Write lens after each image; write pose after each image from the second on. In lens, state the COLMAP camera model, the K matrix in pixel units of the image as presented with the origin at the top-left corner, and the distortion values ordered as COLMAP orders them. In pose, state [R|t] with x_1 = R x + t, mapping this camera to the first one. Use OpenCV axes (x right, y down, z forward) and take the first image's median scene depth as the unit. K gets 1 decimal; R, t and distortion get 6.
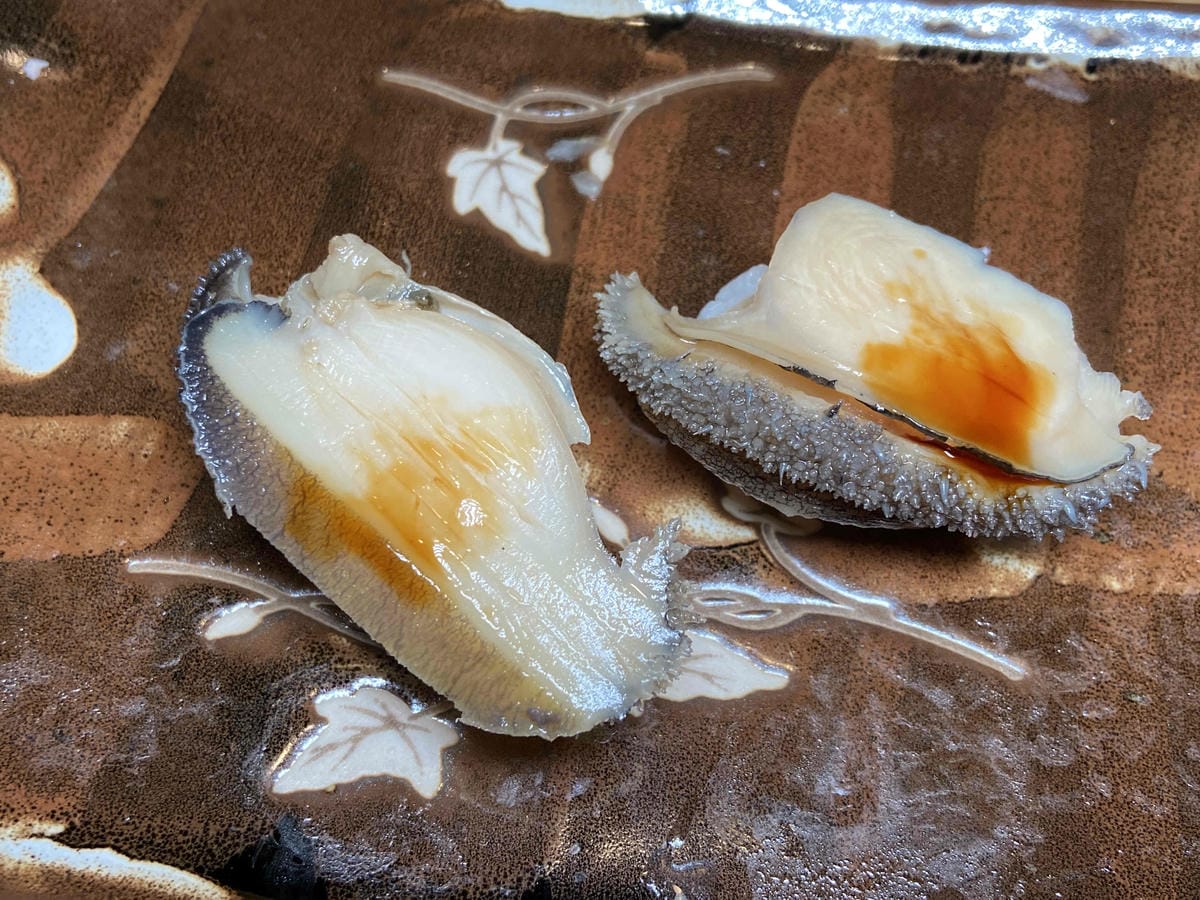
lens RADIAL K [[1262.2, 0, 600.0], [0, 1262.2, 450.0], [0, 0, 1]] dist [0.142945, -0.254242]
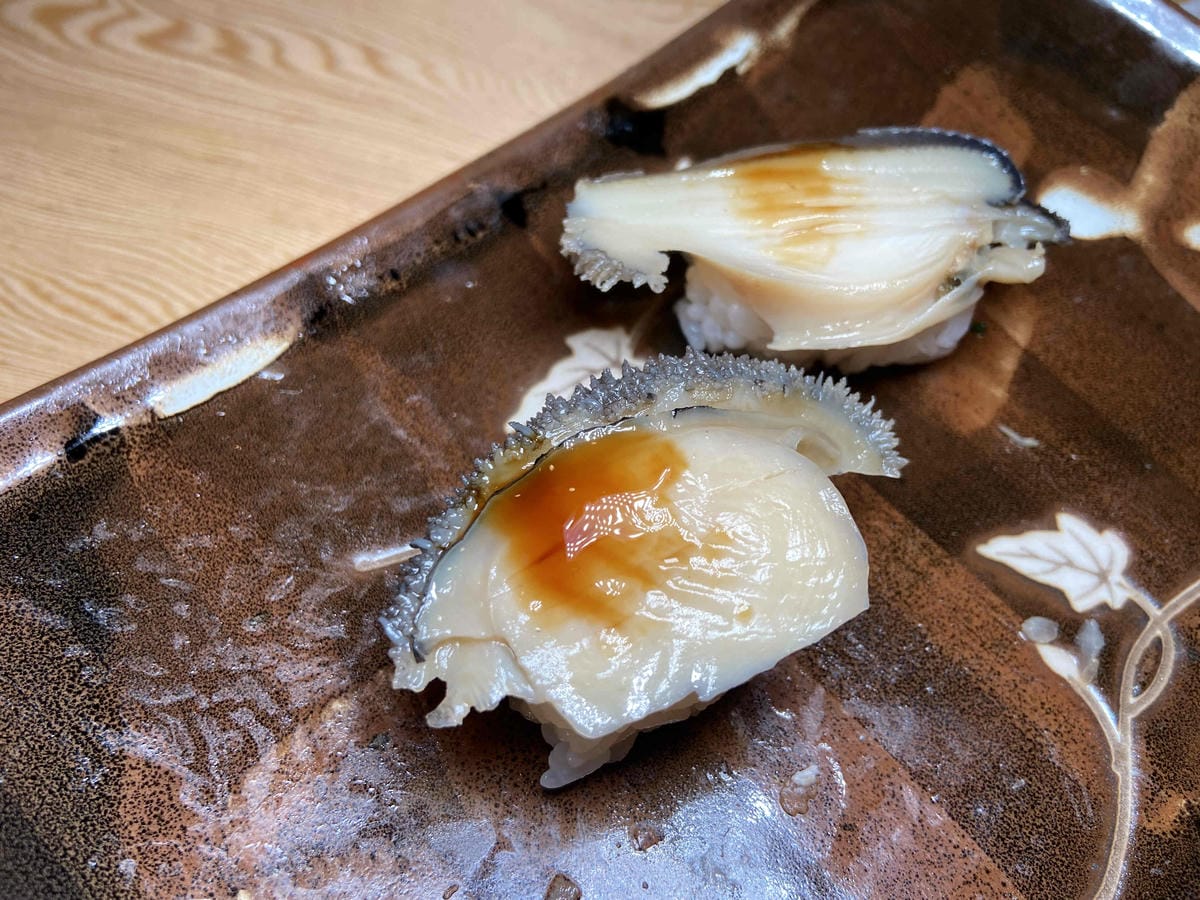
lens RADIAL K [[927.9, 0, 597.4], [0, 927.9, 445.5], [0, 0, 1]] dist [0.128012, -0.217438]
pose [[-0.637059, 0.584879, -0.502068, 0.522183], [-0.744791, -0.299249, 0.596436, -0.388340], [0.198600, 0.753901, 0.626252, 0.480841]]
